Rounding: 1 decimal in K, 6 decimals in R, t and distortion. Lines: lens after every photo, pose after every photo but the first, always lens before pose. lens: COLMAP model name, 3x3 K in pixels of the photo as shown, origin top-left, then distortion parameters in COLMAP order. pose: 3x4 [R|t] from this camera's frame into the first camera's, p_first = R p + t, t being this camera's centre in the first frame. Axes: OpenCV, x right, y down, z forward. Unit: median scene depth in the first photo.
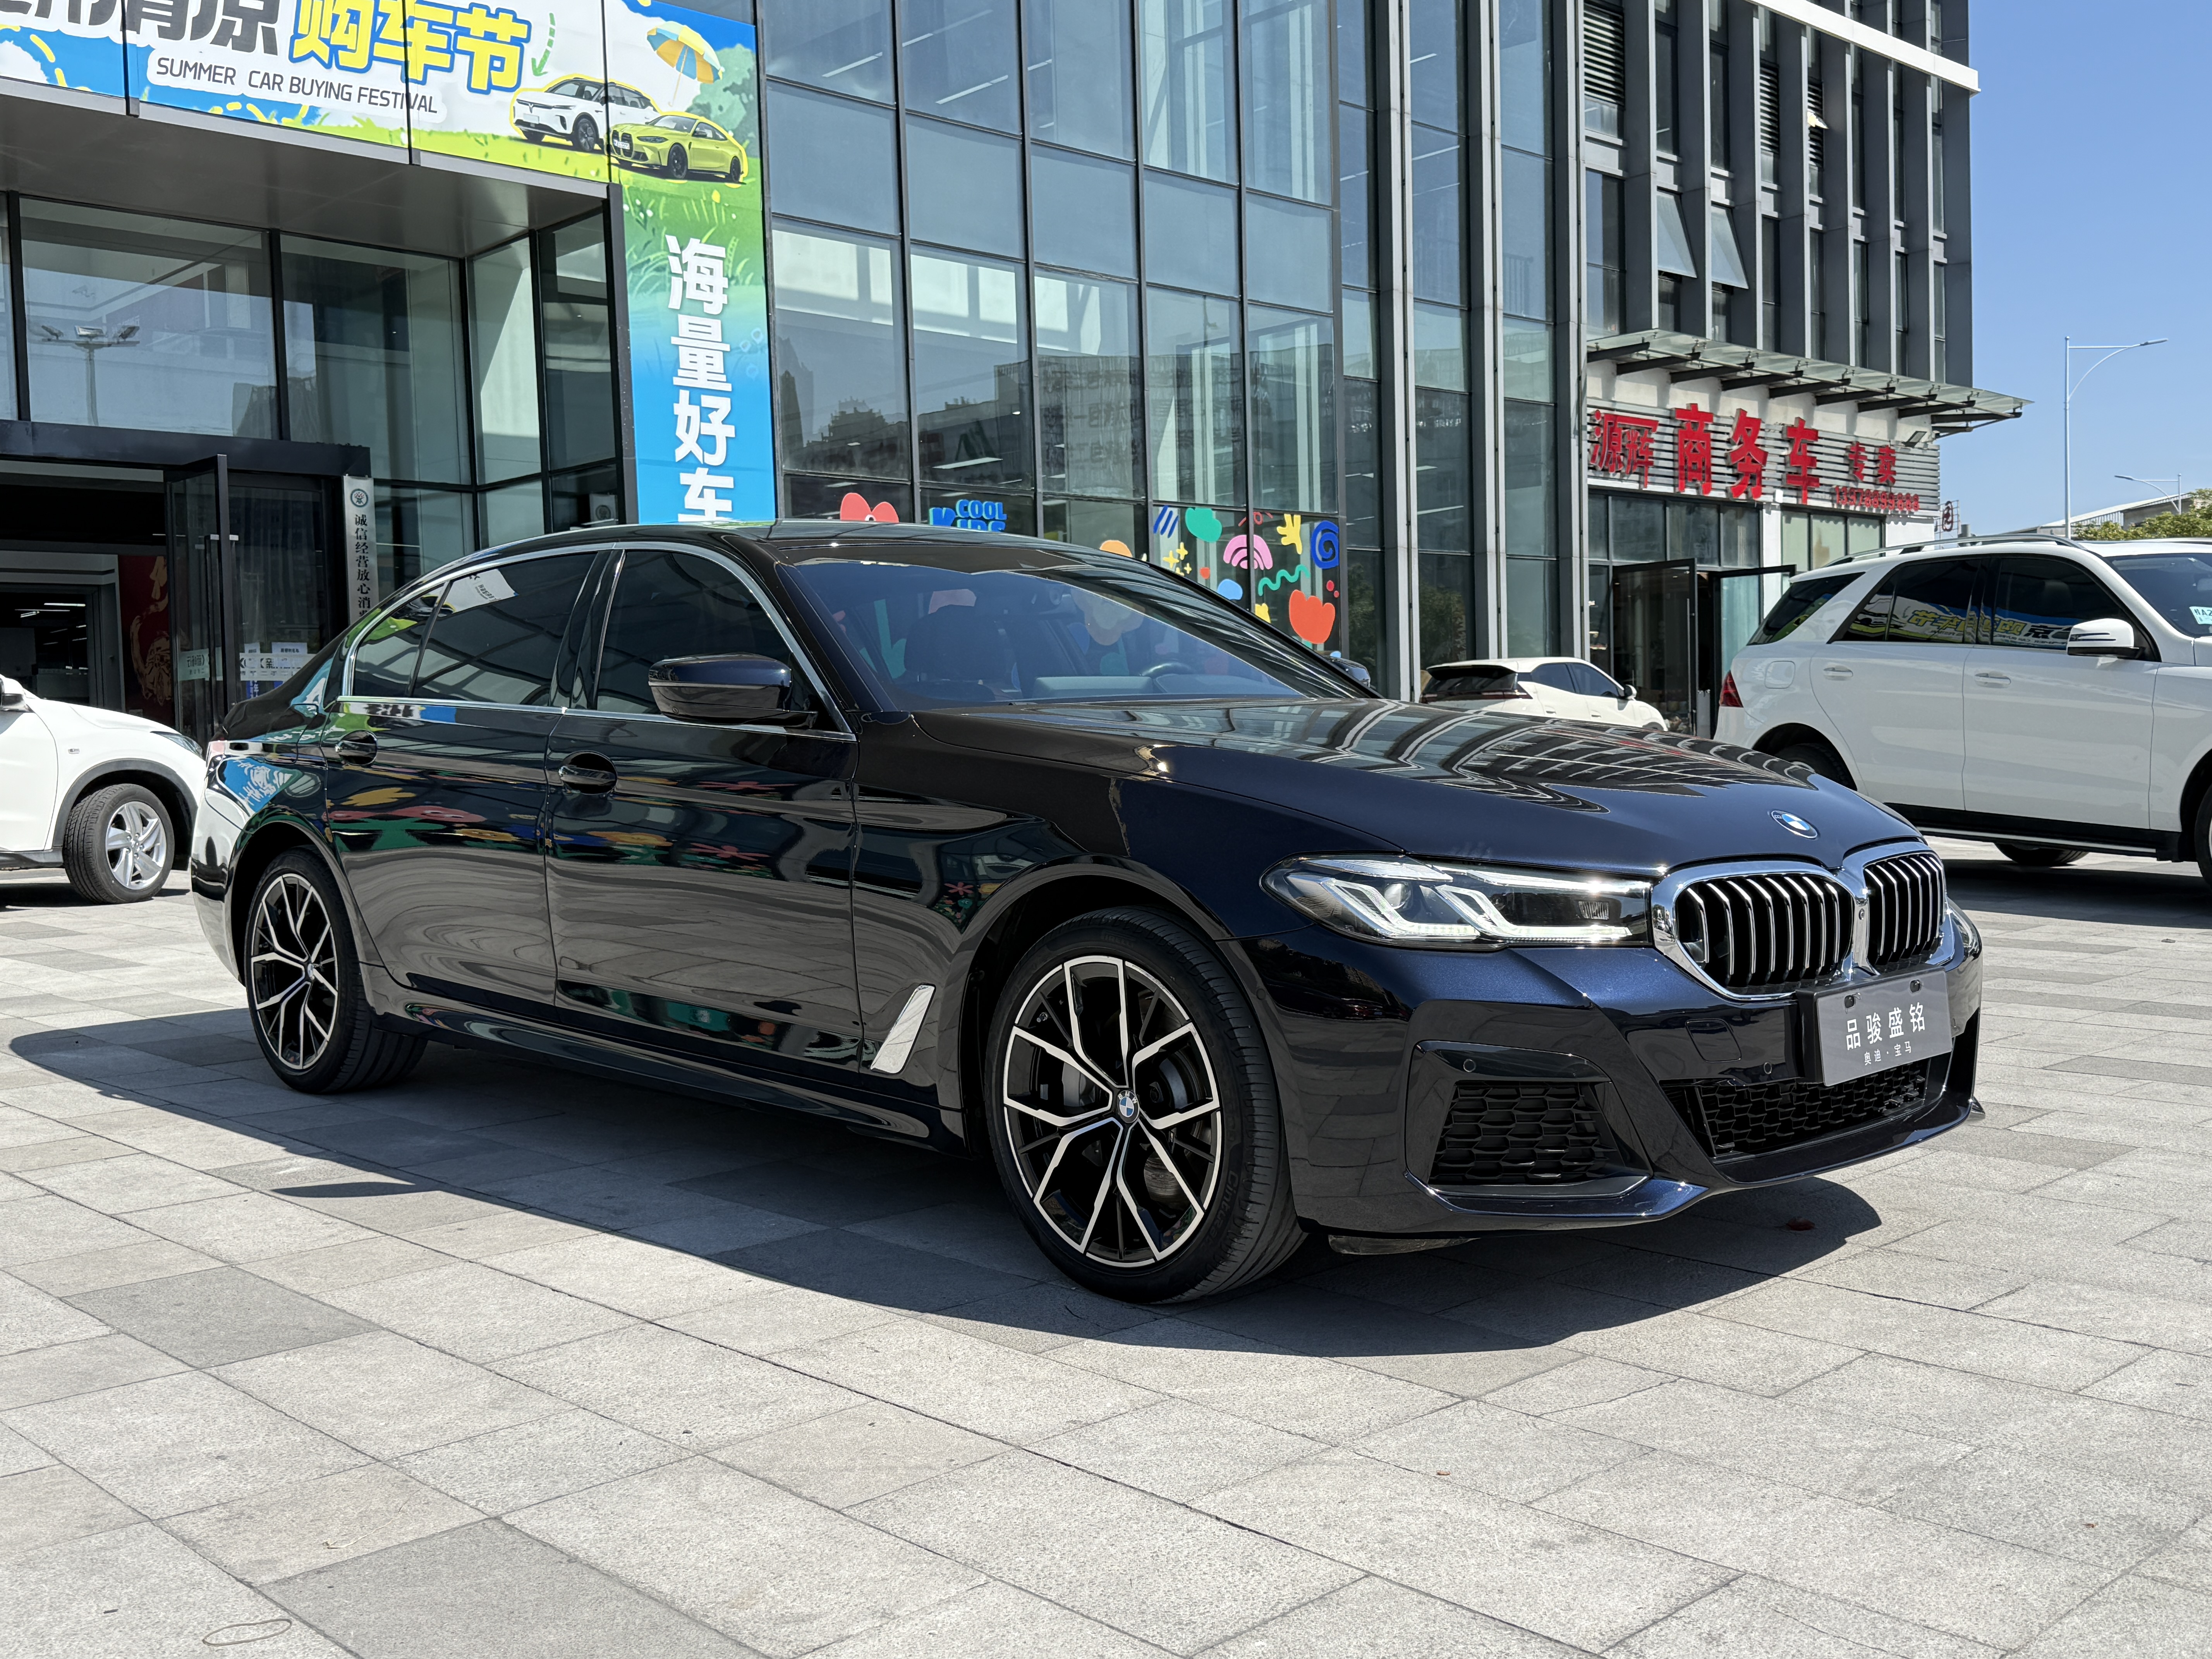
lens RADIAL K [[2203.5, 0, 1110.3], [0, 2203.5, 835.8], [0, 0, 1]] dist [0.034695, 0.000000]
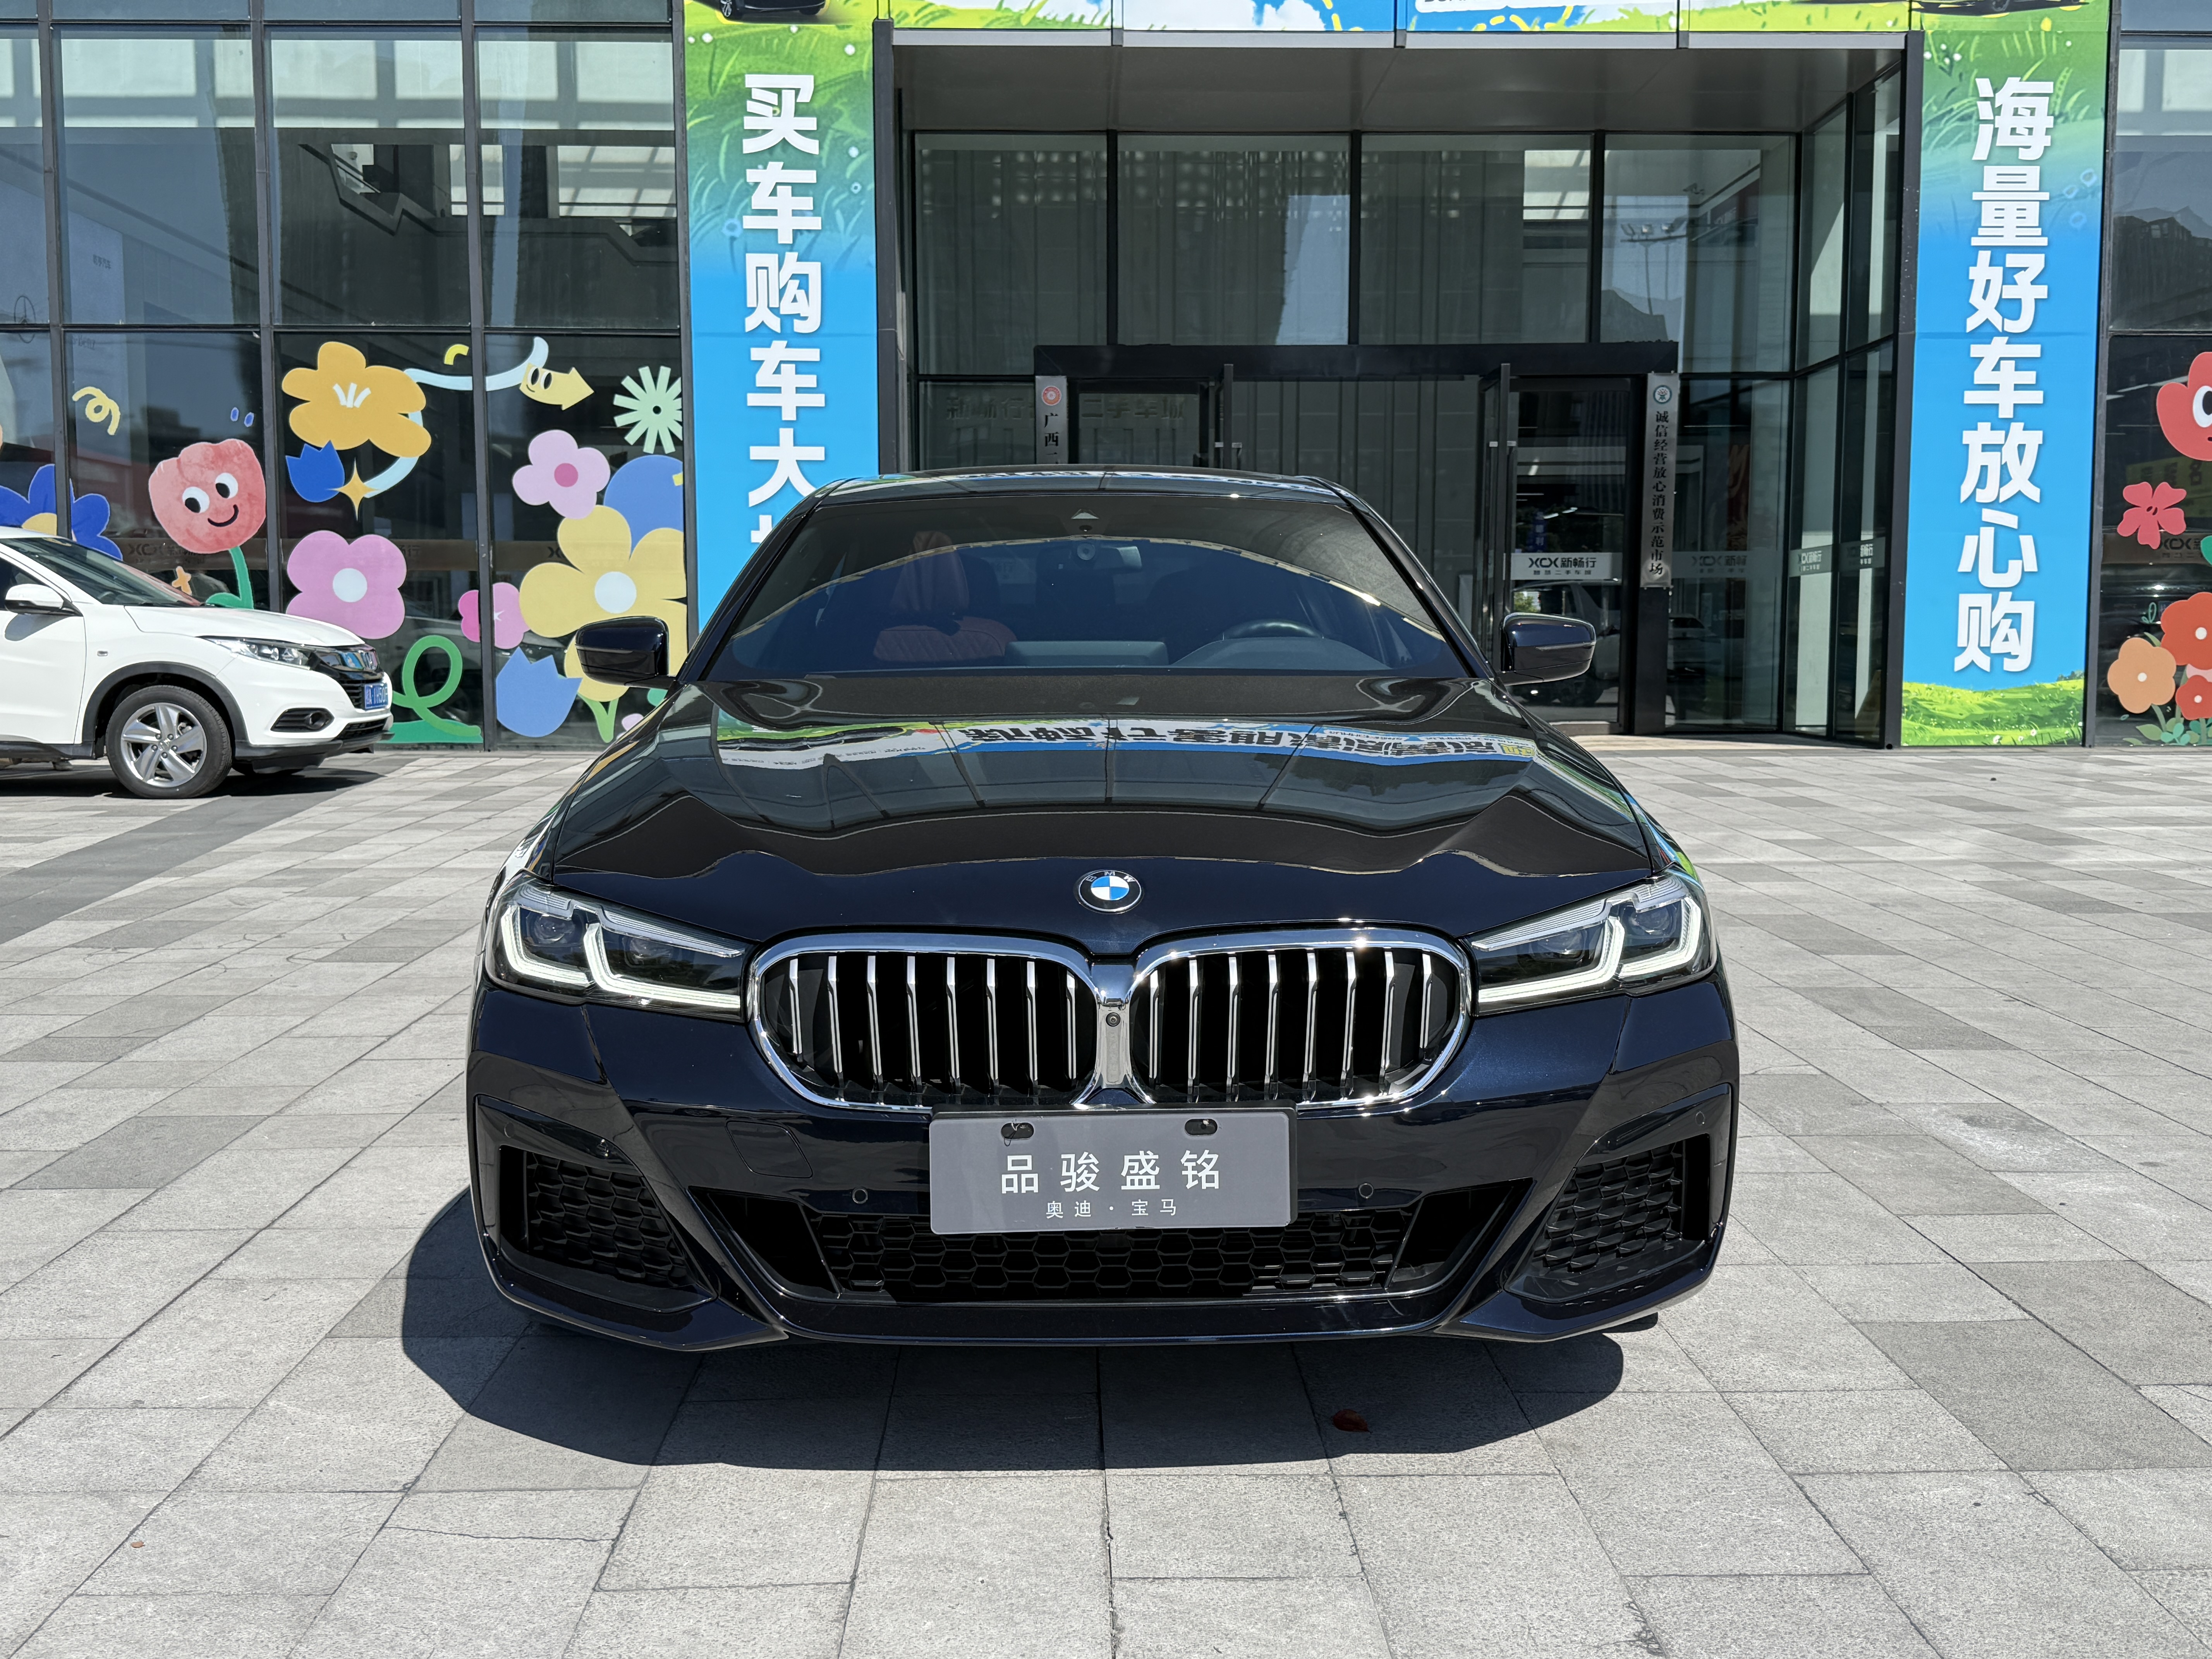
lens RADIAL K [[2203.5, 0, 1120.4], [0, 2203.5, 845.2], [0, 0, 1]] dist [0.034695, 0.000000]
pose [[0.738505, 0.089923, -0.668225, 0.167991], [-0.048780, 0.995595, 0.080068, -0.017045], [0.672481, -0.026535, 0.739638, 0.091588]]
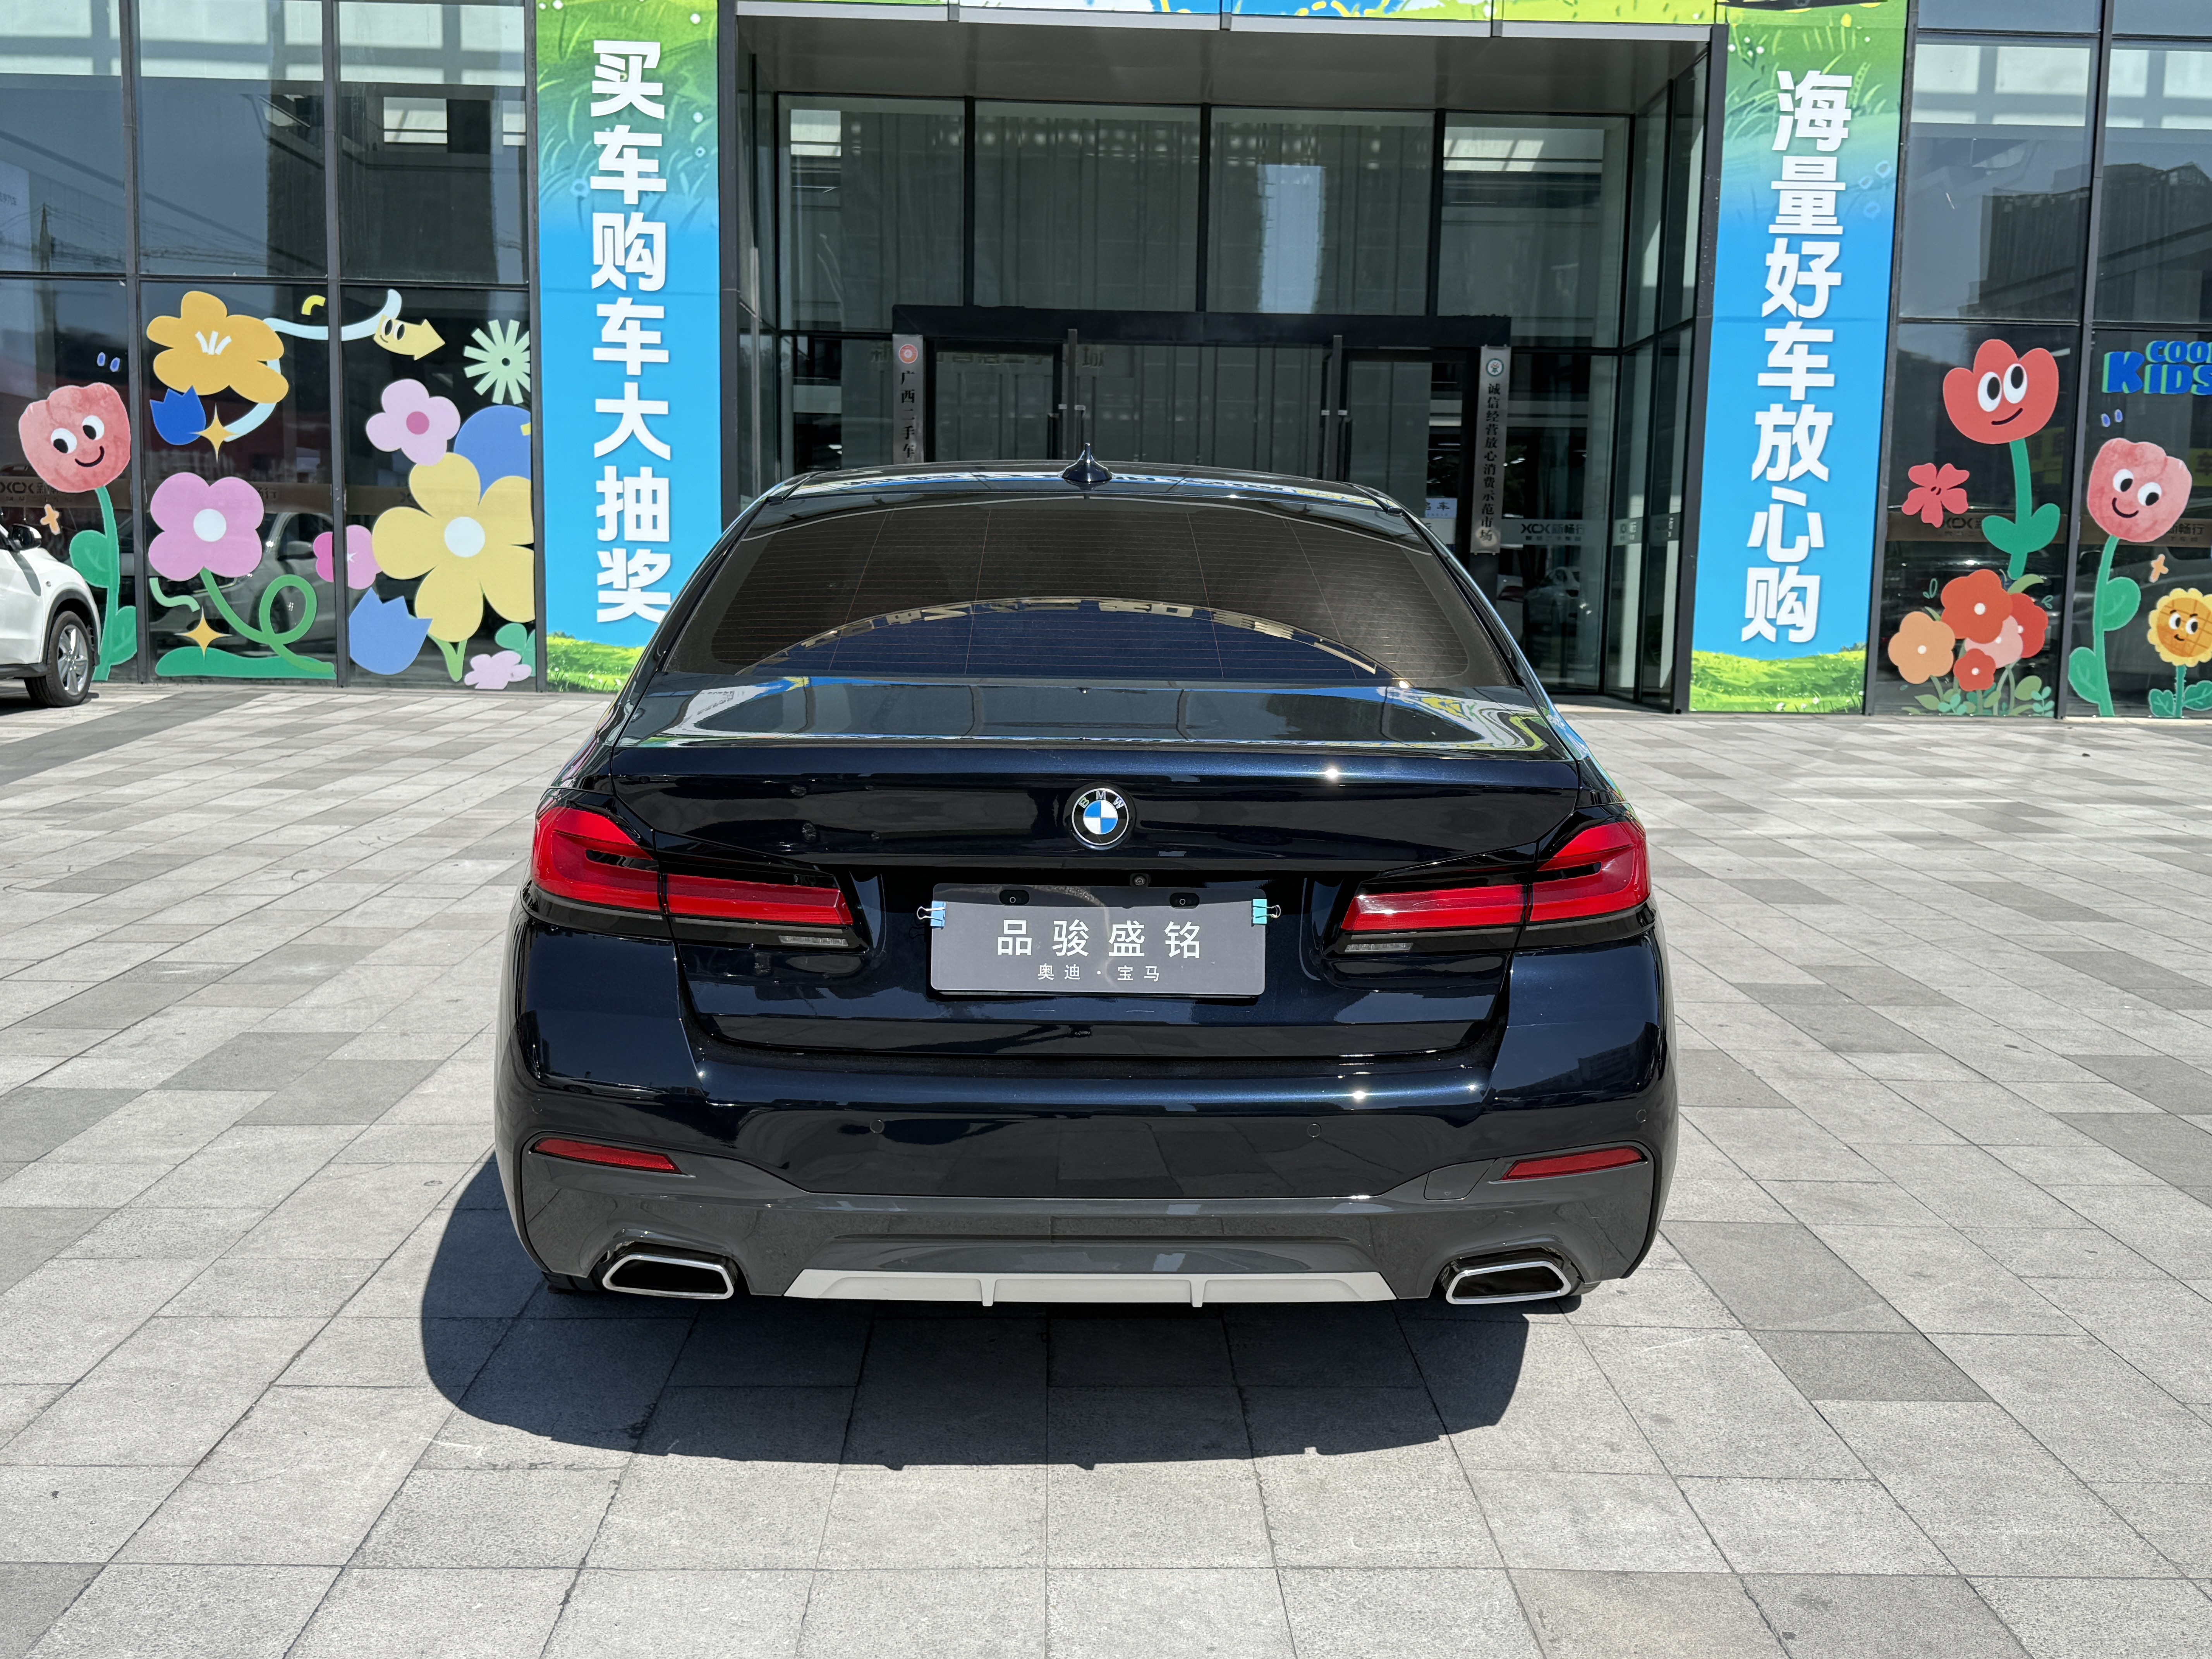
lens RADIAL K [[2203.5, 0, 1121.7], [0, 2203.5, 846.4], [0, 0, 1]] dist [0.034695, 0.000000]
pose [[0.738491, 0.124933, -0.662587, 0.249305], [-0.069648, 0.991562, 0.109336, -0.029328], [0.670656, -0.034596, 0.740961, 0.106794]]
